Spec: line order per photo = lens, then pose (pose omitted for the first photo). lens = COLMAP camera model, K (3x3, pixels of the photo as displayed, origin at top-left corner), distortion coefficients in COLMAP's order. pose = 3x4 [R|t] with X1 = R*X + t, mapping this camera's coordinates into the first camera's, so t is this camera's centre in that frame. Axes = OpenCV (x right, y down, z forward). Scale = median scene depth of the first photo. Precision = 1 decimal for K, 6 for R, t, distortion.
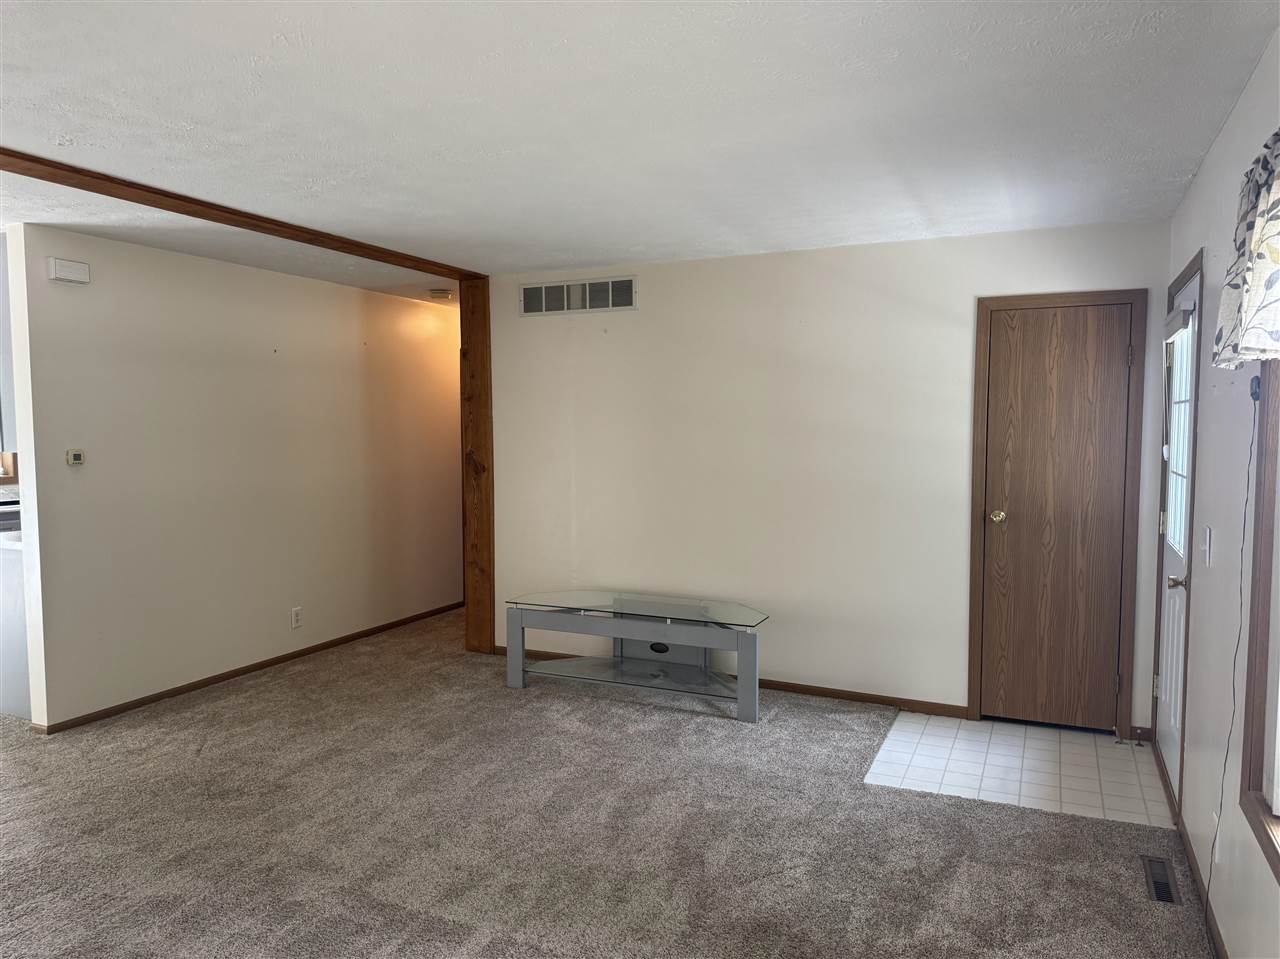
lens RADIAL K [[905.9, 0, 640.0], [0, 905.9, 479.5], [0, 0, 1]] dist [0.068066, -0.083921]
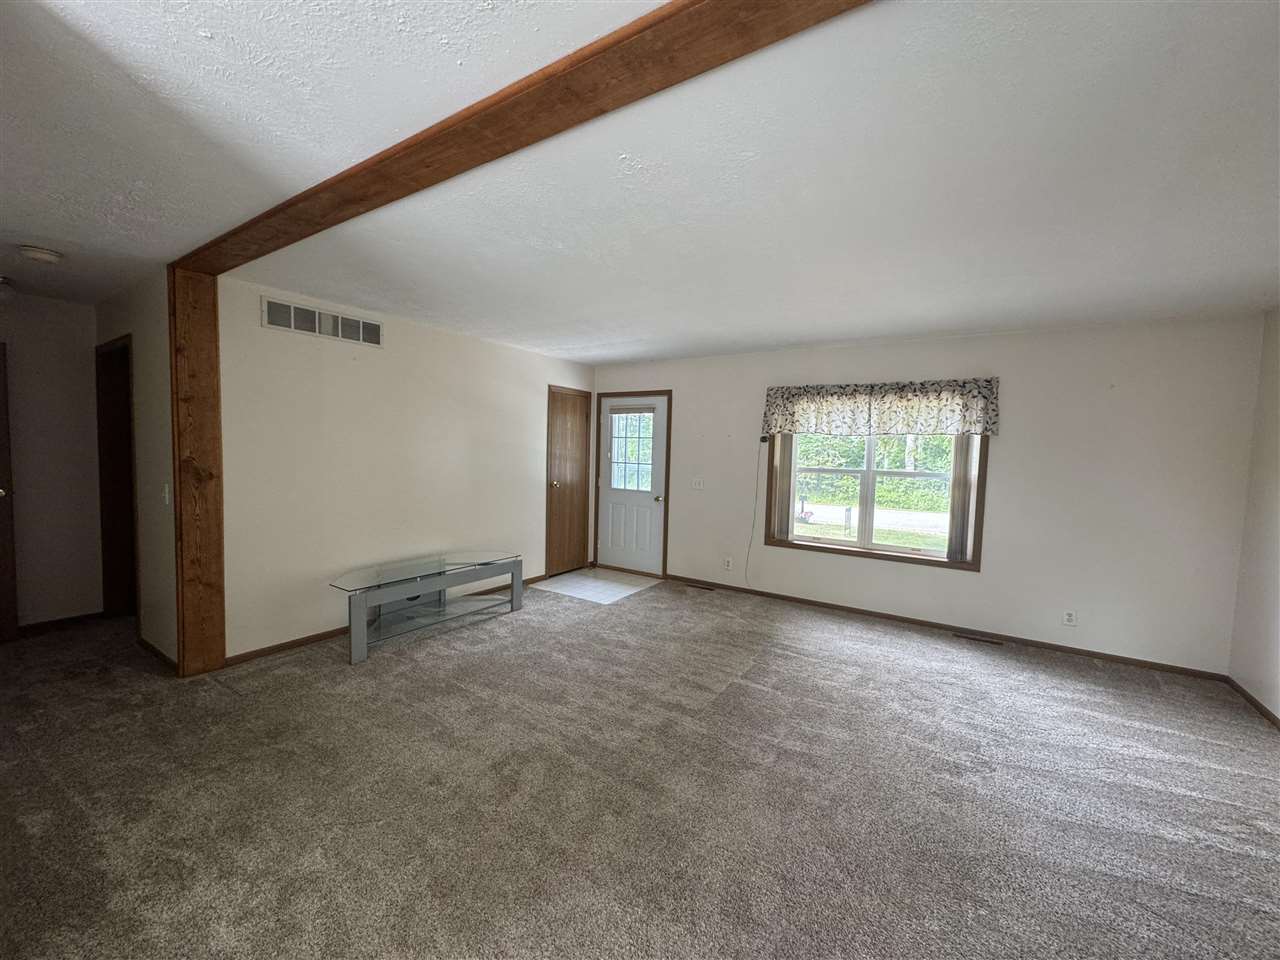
lens RADIAL K [[511.5, 0, 642.8], [0, 511.5, 477.4], [0, 0, 1]] dist [-0.000102, -0.000059]
pose [[0.139768, -0.045426, 0.989142, -0.782131], [0.036688, 0.998499, 0.040671, -0.019406], [-0.989504, 0.030605, 0.141224, 0.595716]]
